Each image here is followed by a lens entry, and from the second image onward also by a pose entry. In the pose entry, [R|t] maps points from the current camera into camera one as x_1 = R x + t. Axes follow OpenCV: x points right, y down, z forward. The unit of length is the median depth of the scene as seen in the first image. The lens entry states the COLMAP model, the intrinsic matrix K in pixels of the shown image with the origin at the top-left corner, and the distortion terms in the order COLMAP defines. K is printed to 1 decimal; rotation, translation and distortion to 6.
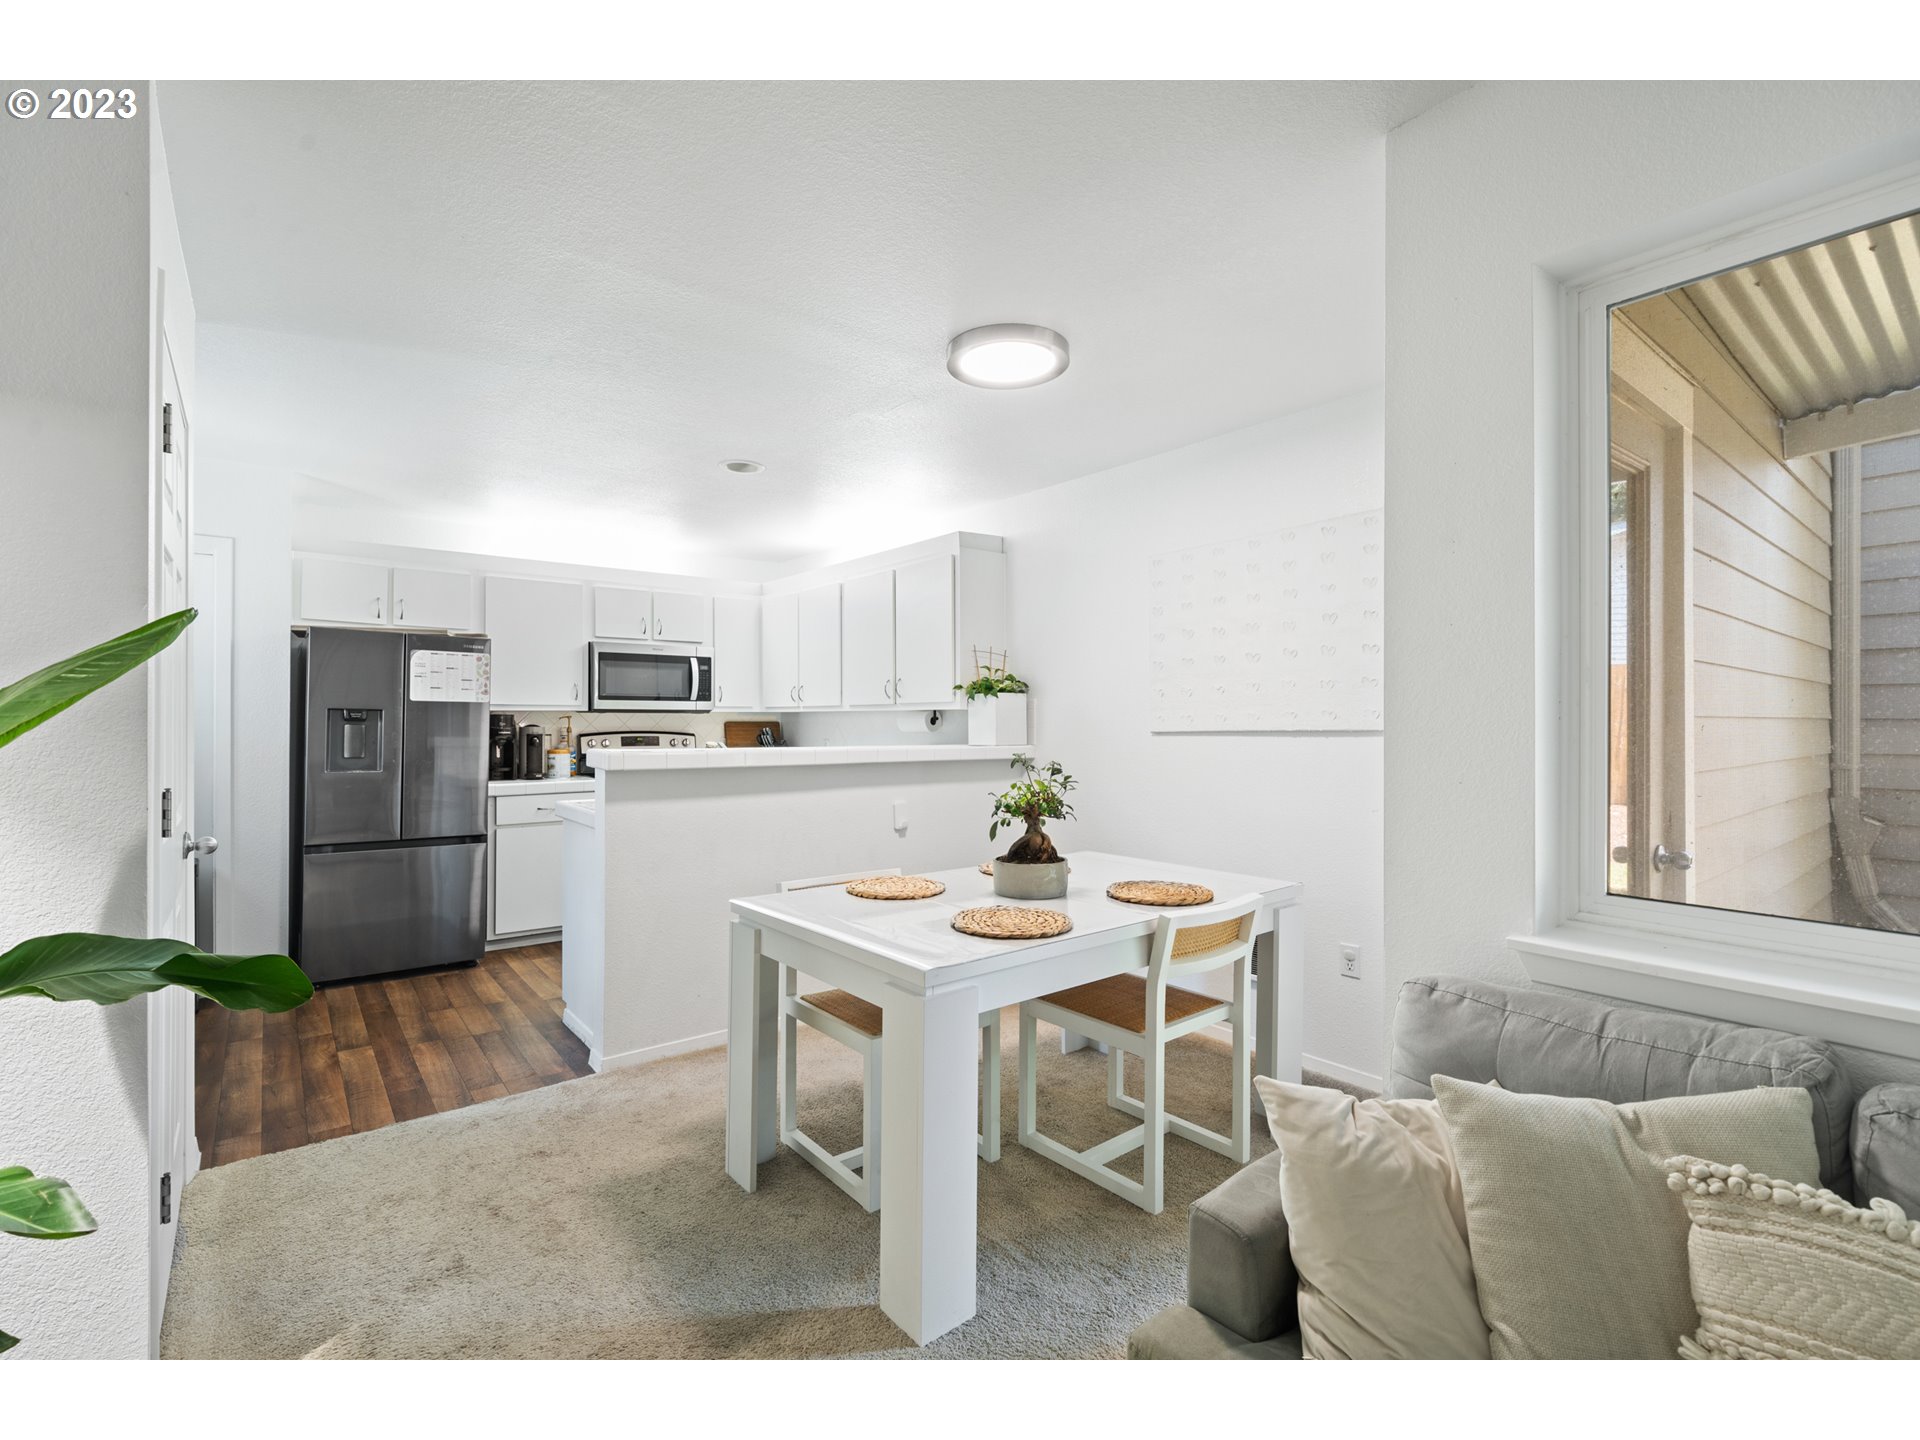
lens RADIAL K [[863.6, 0, 955.0], [0, 863.6, 717.8], [0, 0, 1]] dist [0.000955, -0.000006]
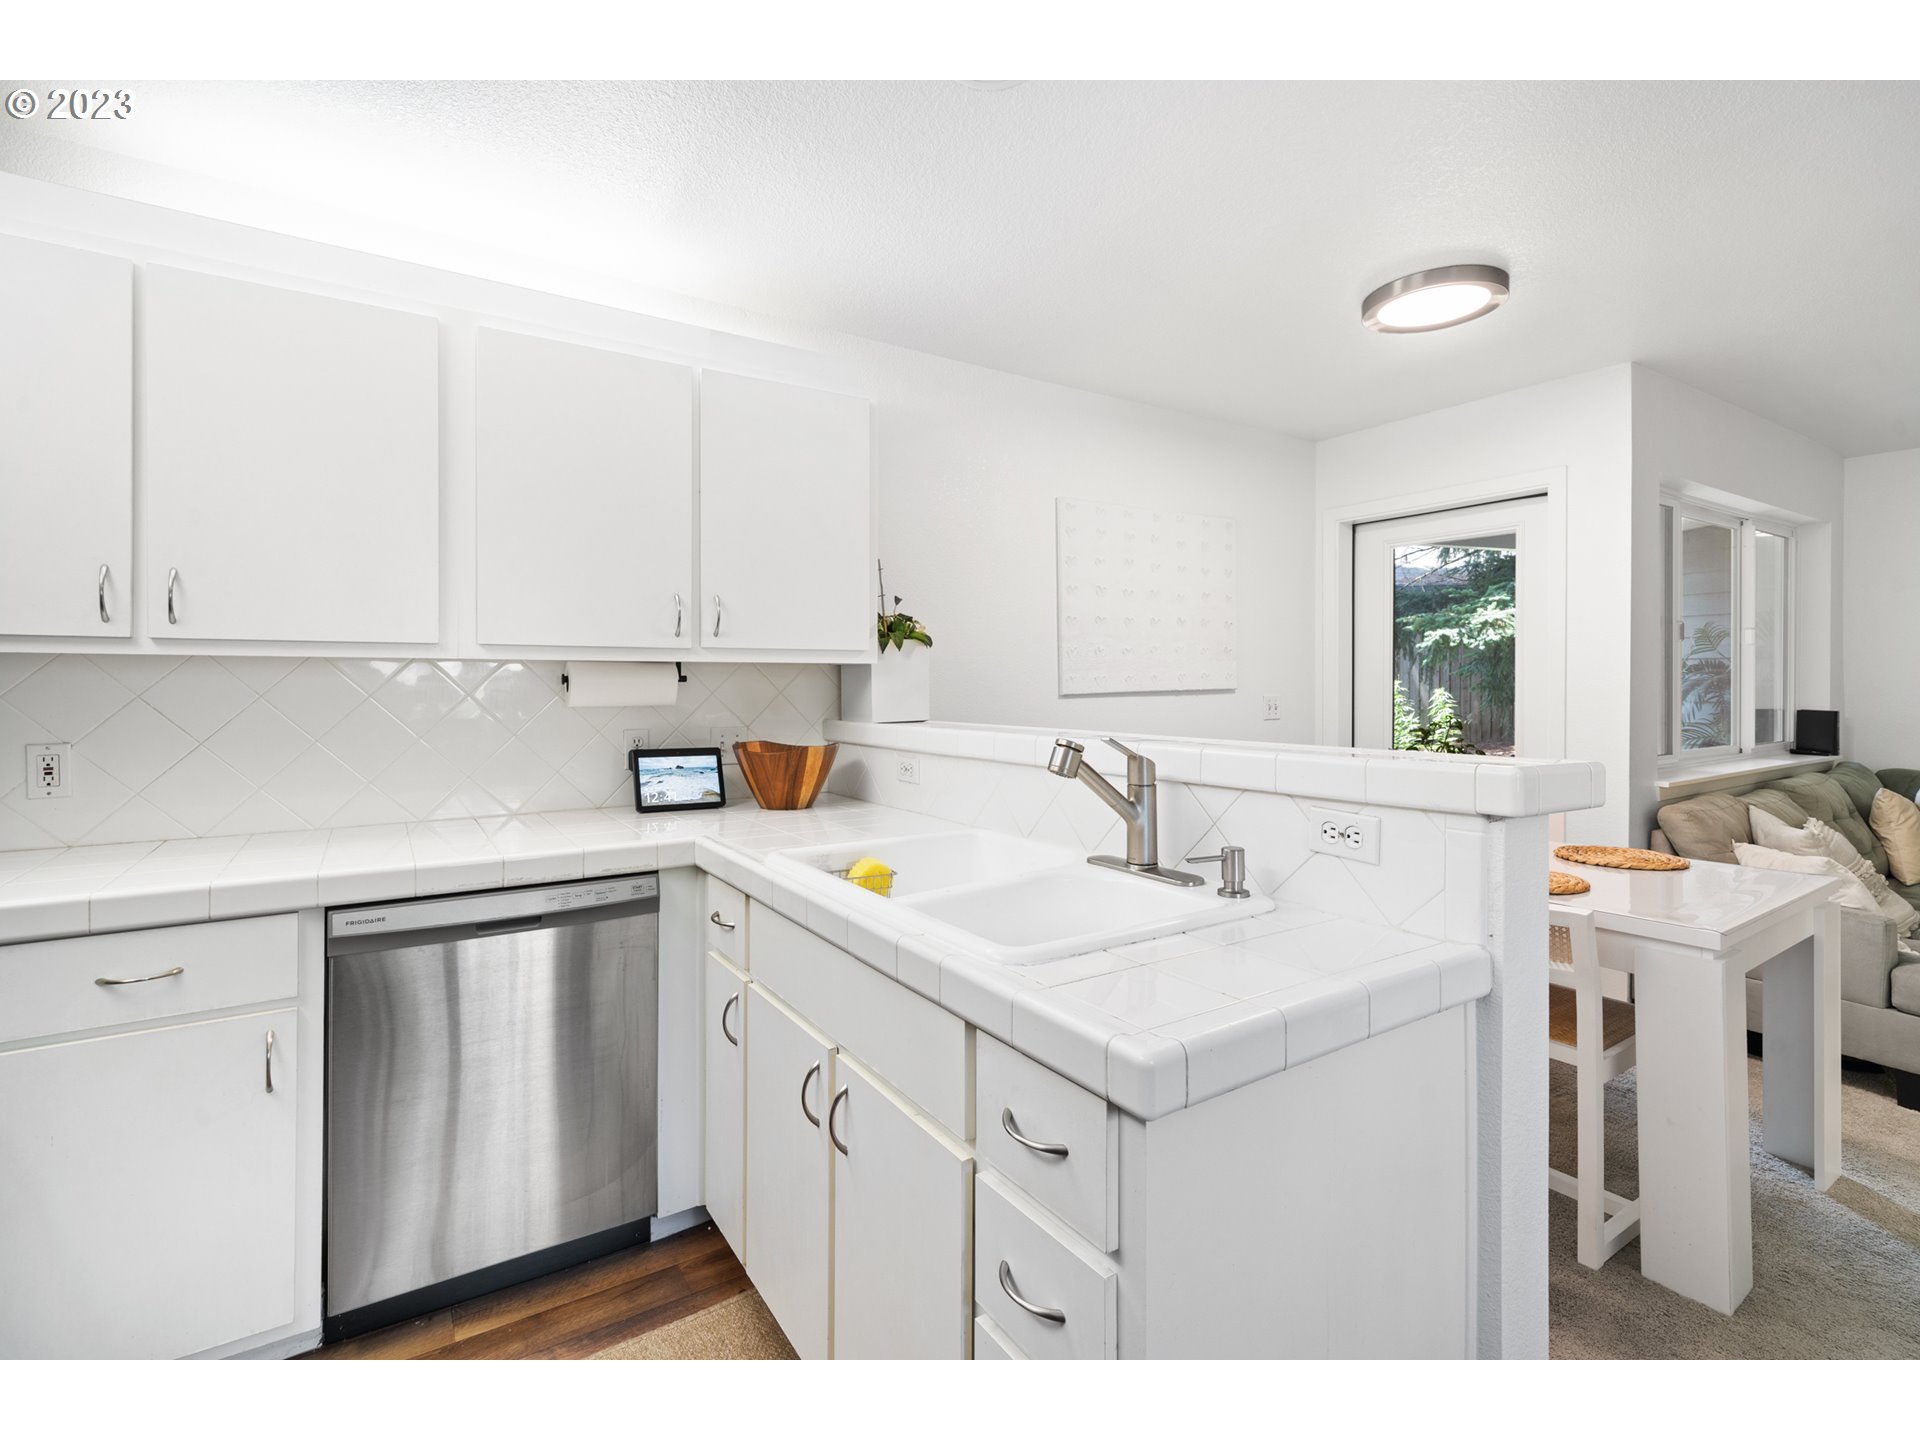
lens RADIAL K [[880.6, 0, 946.9], [0, 880.6, 682.9], [0, 0, 1]] dist [0.000631, -0.000169]
pose [[0.102288, -0.003464, 0.994749, -0.624359], [-0.003693, 0.999986, 0.003862, 0.000988], [-0.994748, -0.004068, 0.102274, 0.931457]]
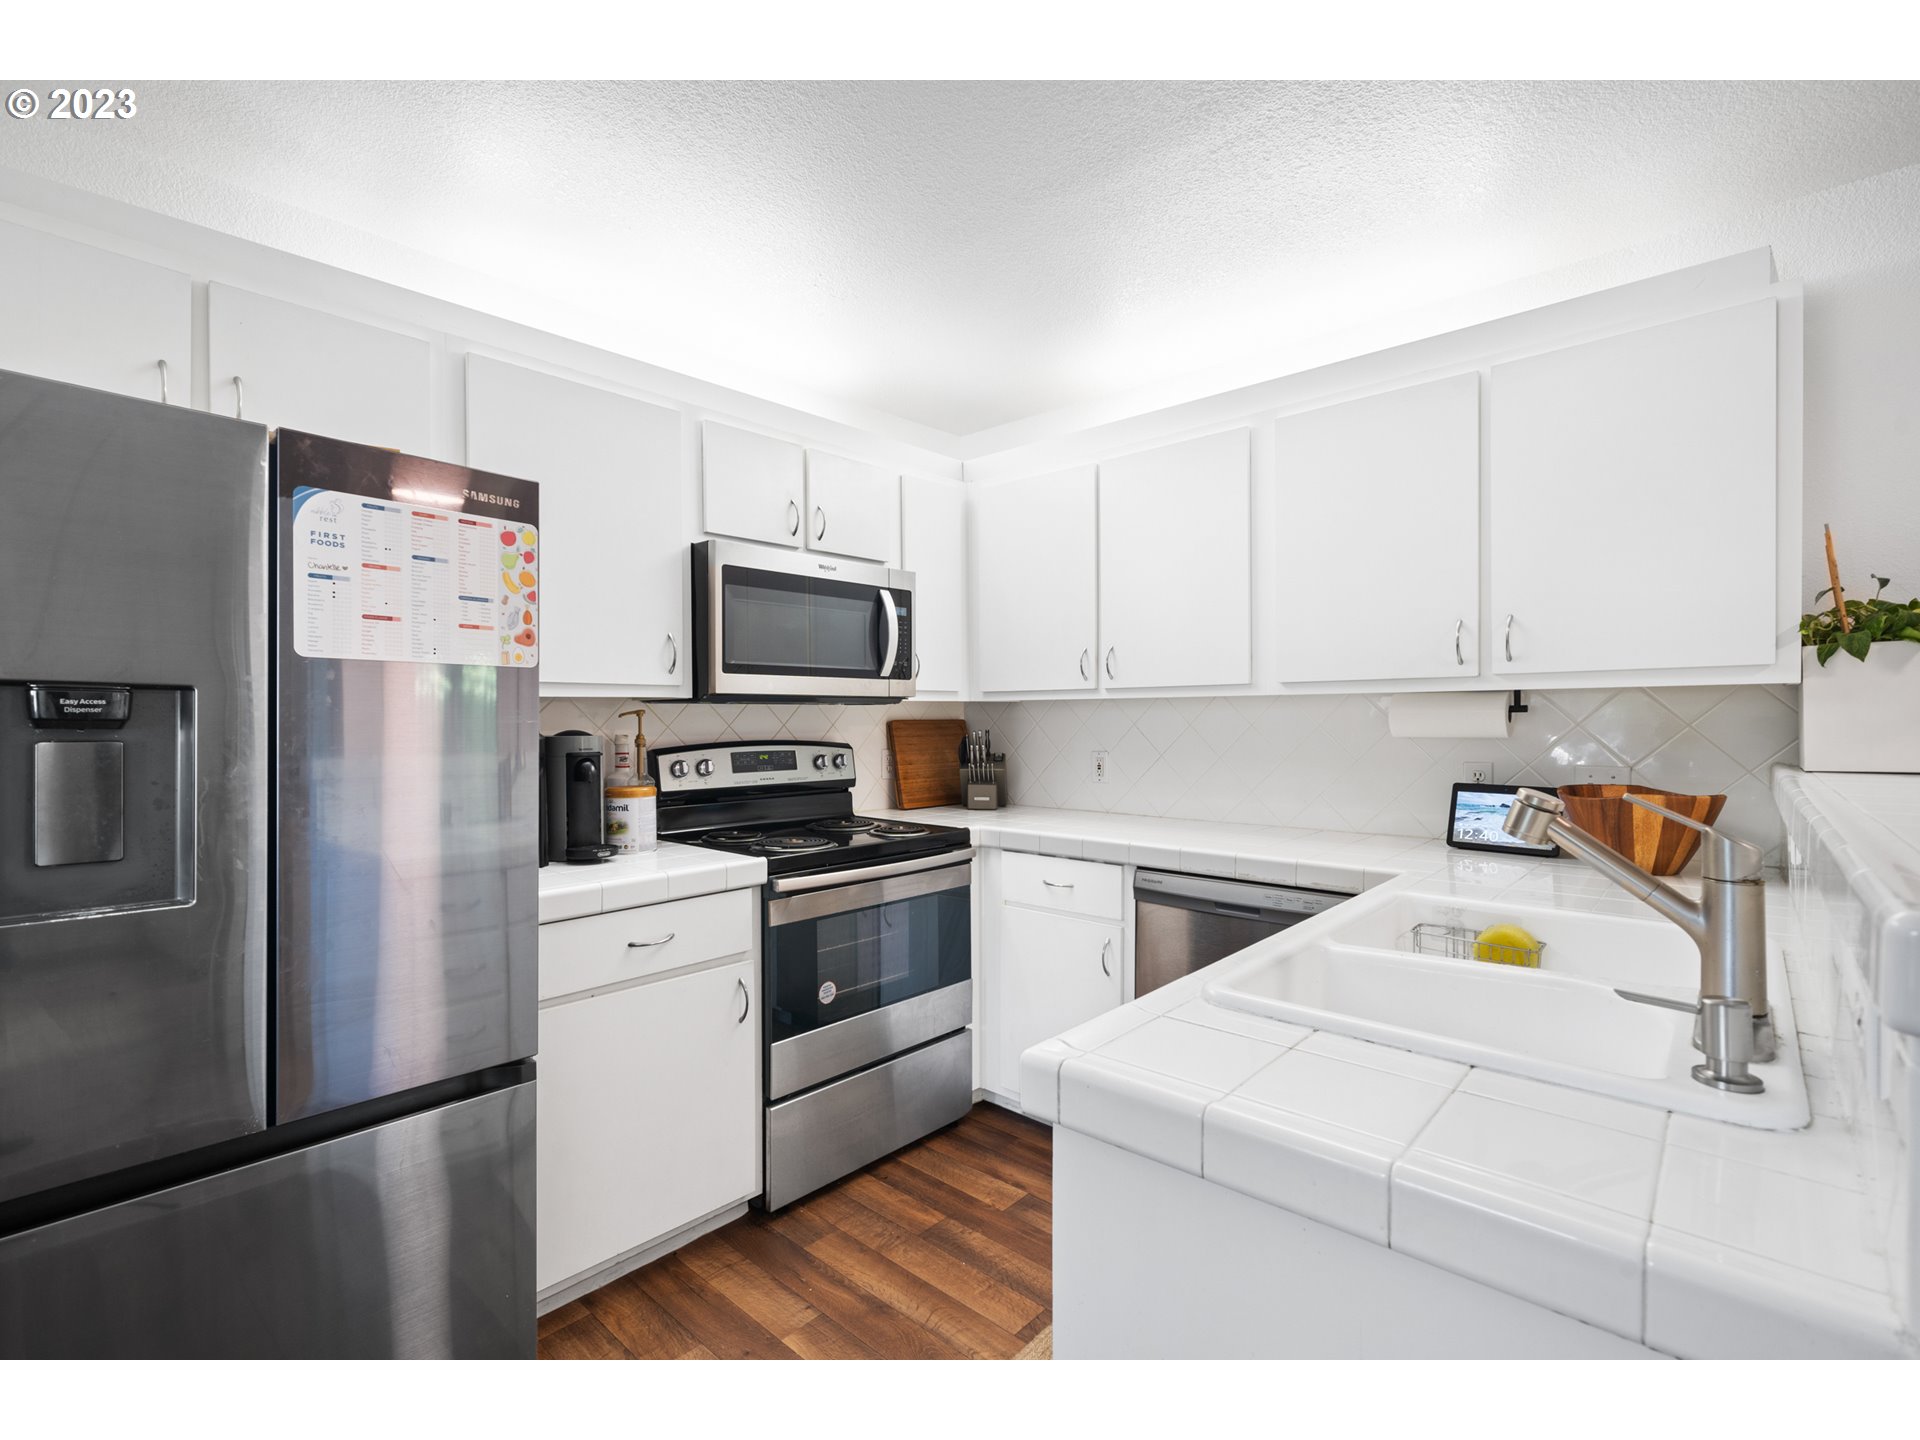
lens RADIAL K [[870.9, 0, 949.9], [0, 870.9, 727.5], [0, 0, 1]] dist [0.000684, -0.000235]
pose [[0.987606, -0.010388, 0.156607, -0.471068], [0.008033, 0.999845, 0.015668, 0.001439], [-0.156746, -0.014216, 0.987537, 0.691744]]
